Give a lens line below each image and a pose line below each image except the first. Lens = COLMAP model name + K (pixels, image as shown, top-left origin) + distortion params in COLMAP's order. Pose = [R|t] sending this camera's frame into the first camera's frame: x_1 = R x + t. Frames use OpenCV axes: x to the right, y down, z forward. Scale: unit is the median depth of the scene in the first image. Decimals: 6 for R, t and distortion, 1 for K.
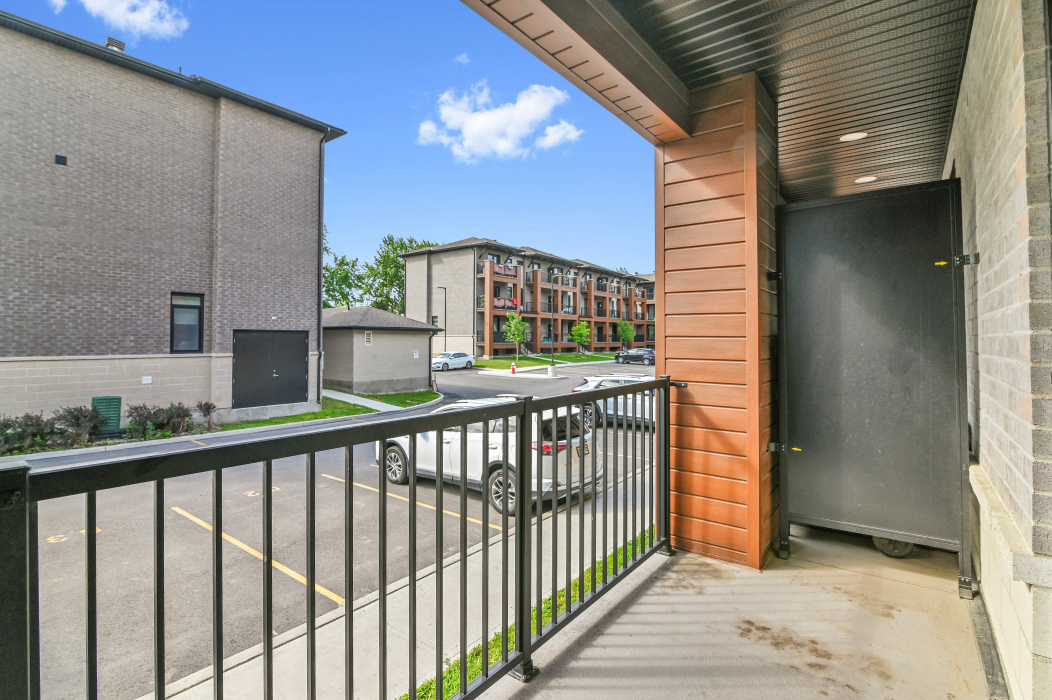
lens RADIAL K [[494.0, 0, 535.2], [0, 494.0, 333.4], [0, 0, 1]] dist [-0.012463, -0.001199]
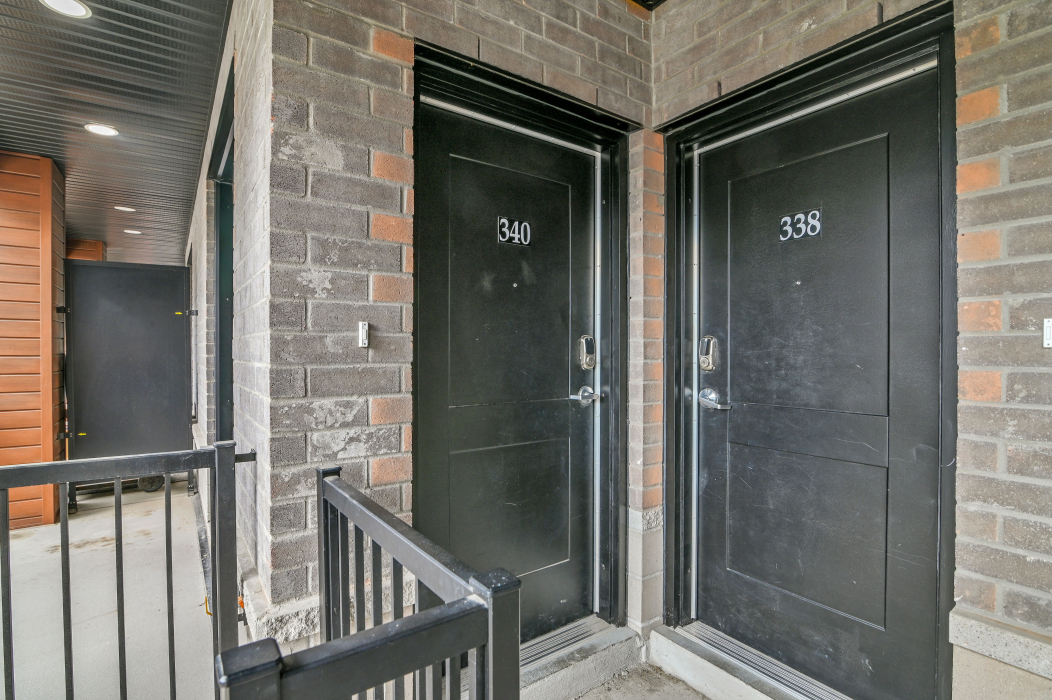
lens RADIAL K [[494.0, 0, 519.6], [0, 494.0, 349.4], [0, 0, 1]] dist [-0.012463, -0.001199]
pose [[0.300689, -0.003945, 0.953714, -0.442676], [-0.017840, 0.999793, 0.009760, -0.046395], [-0.953555, -0.019949, 0.300556, -0.636765]]
